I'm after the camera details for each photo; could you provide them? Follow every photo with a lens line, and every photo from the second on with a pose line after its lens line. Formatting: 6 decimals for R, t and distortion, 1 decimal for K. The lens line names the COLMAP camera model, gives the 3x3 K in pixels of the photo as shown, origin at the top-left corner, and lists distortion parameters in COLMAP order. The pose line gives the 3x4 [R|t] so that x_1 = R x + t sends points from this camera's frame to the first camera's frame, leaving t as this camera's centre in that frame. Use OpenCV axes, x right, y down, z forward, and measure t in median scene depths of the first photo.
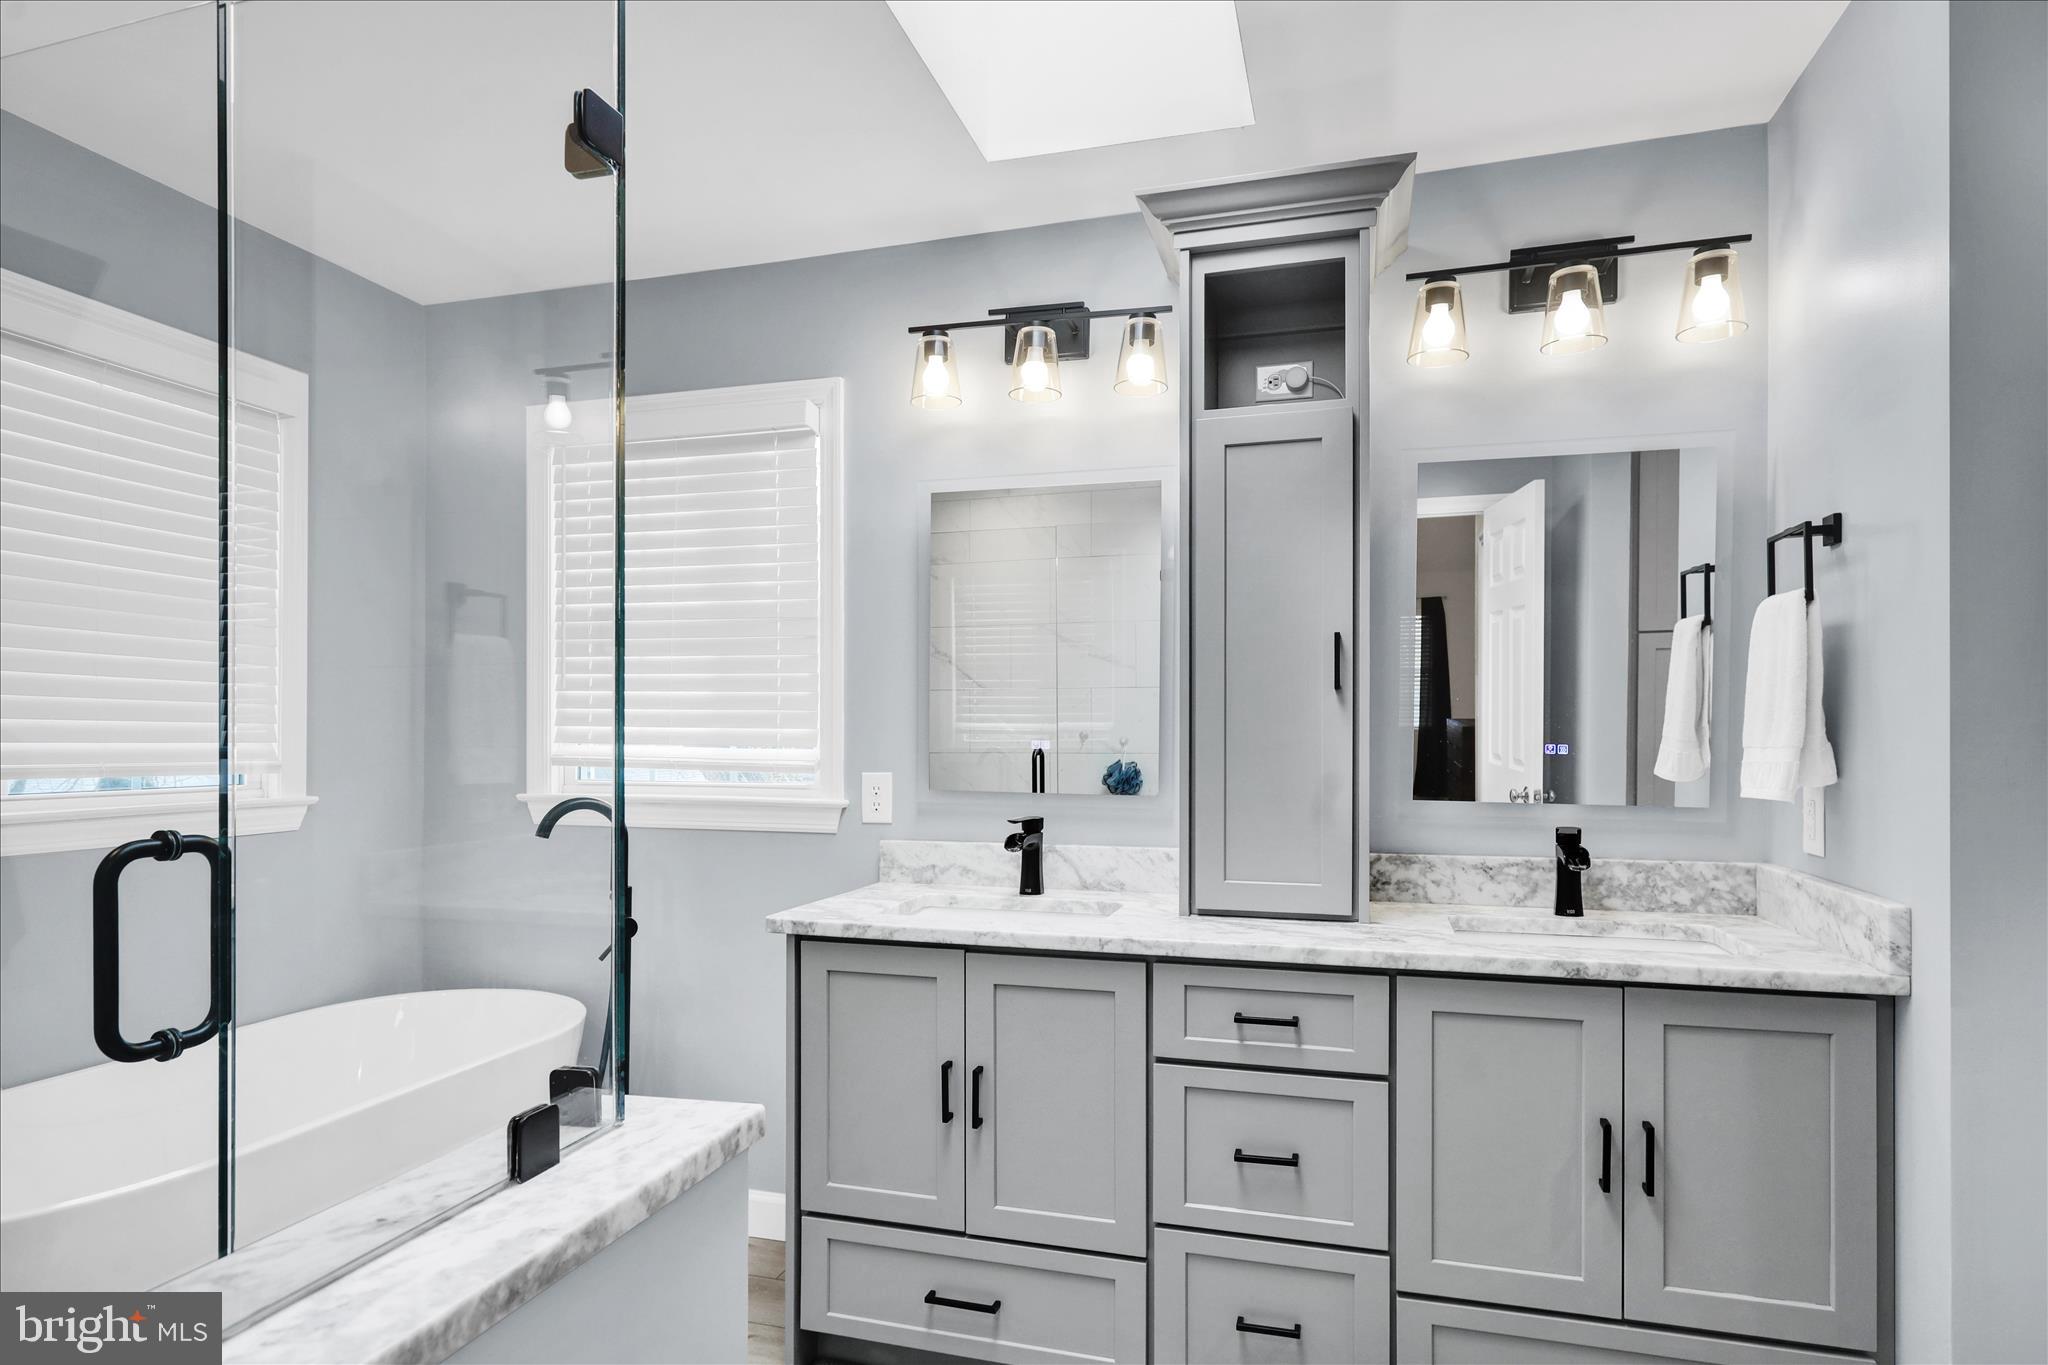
lens RADIAL K [[1104.8, 0, 1045.4], [0, 1104.8, 731.9], [0, 0, 1]] dist [0.003844, 0.001091]
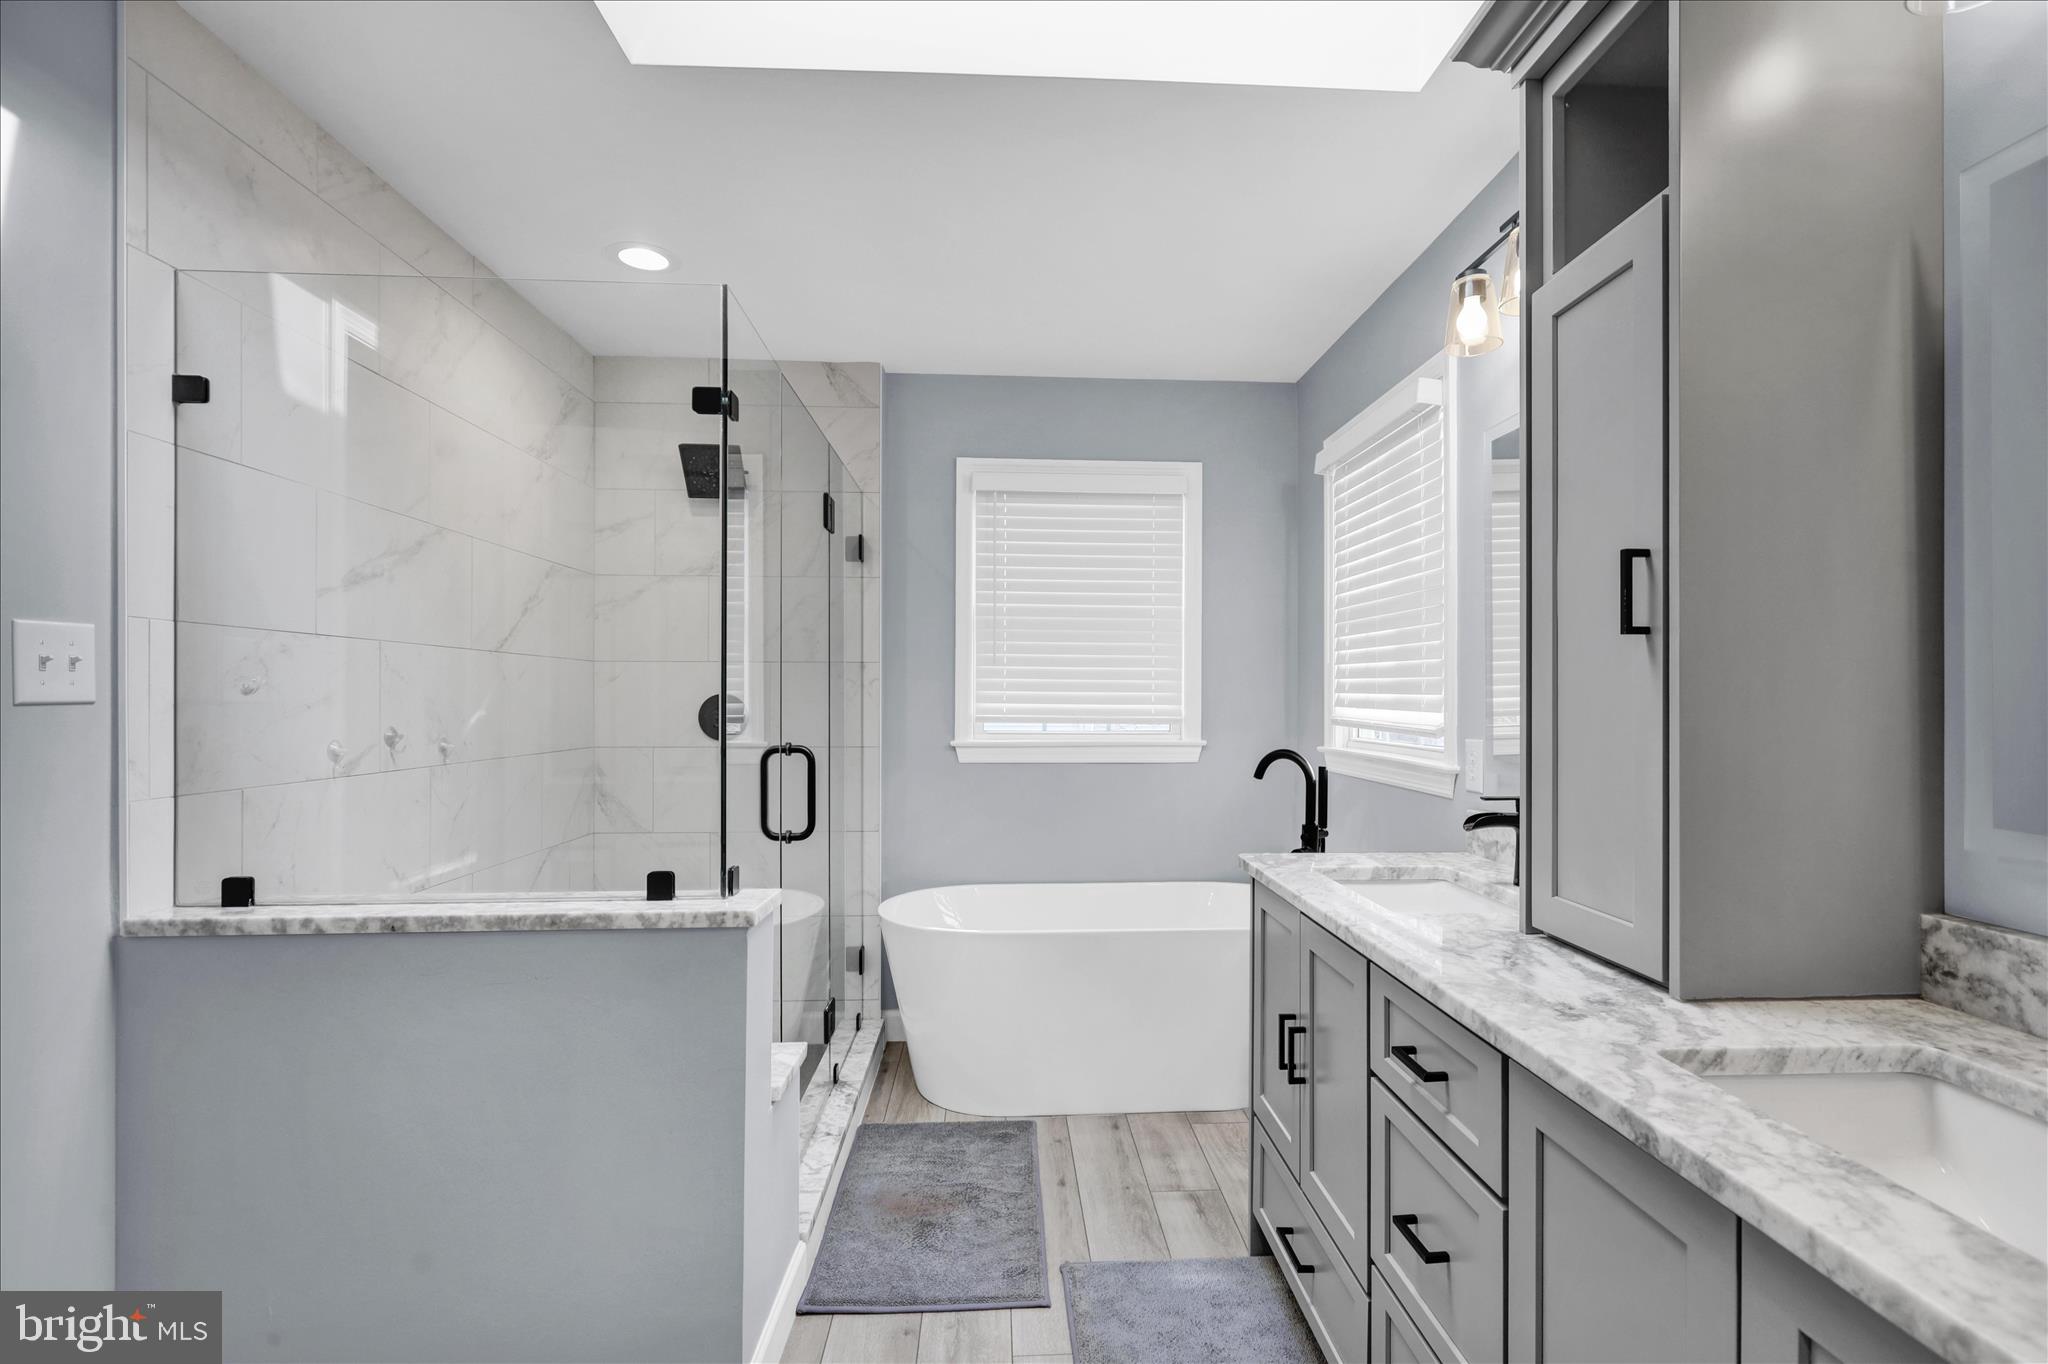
lens RADIAL K [[978.0, 0, 1030.9], [0, 978.0, 697.2], [0, 0, 1]] dist [-0.006811, 0.000157]
pose [[0.321288, -0.000094, -0.946982, 0.776325], [0.001216, 0.999999, 0.000313, -0.001877], [0.946981, -0.001252, 0.321287, 0.518833]]
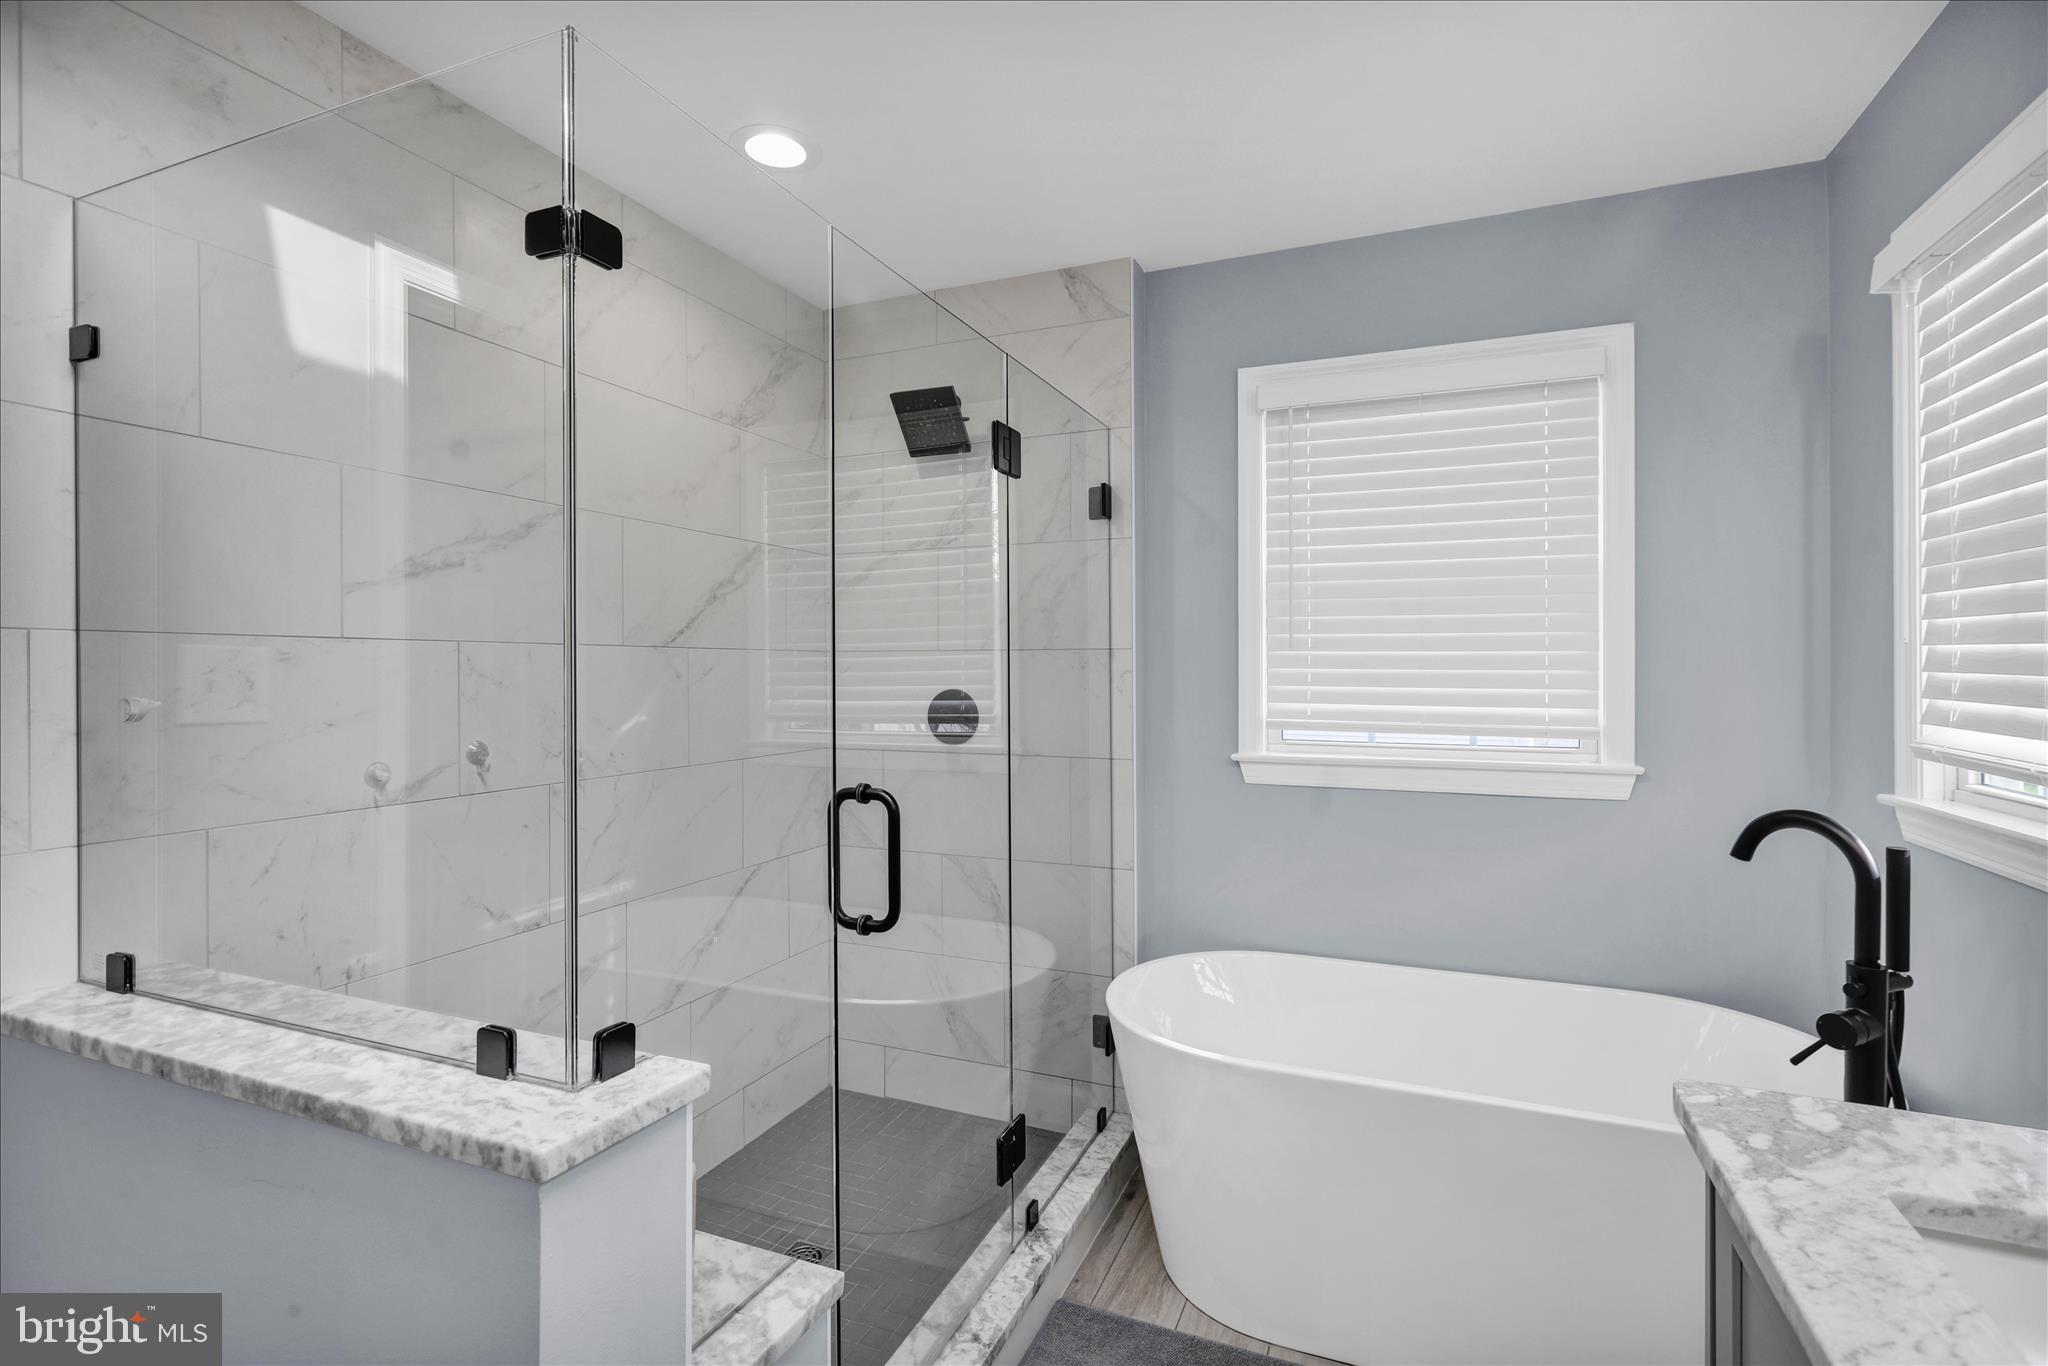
lens RADIAL K [[932.9, 0, 1021.2], [0, 932.9, 662.5], [0, 0, 1]] dist [-0.001776, 0.001153]
pose [[-0.119433, -0.005291, -0.992828, 0.277859], [0.004787, 0.999971, -0.005905, -0.041776], [0.992831, -0.005458, -0.119405, 0.851218]]
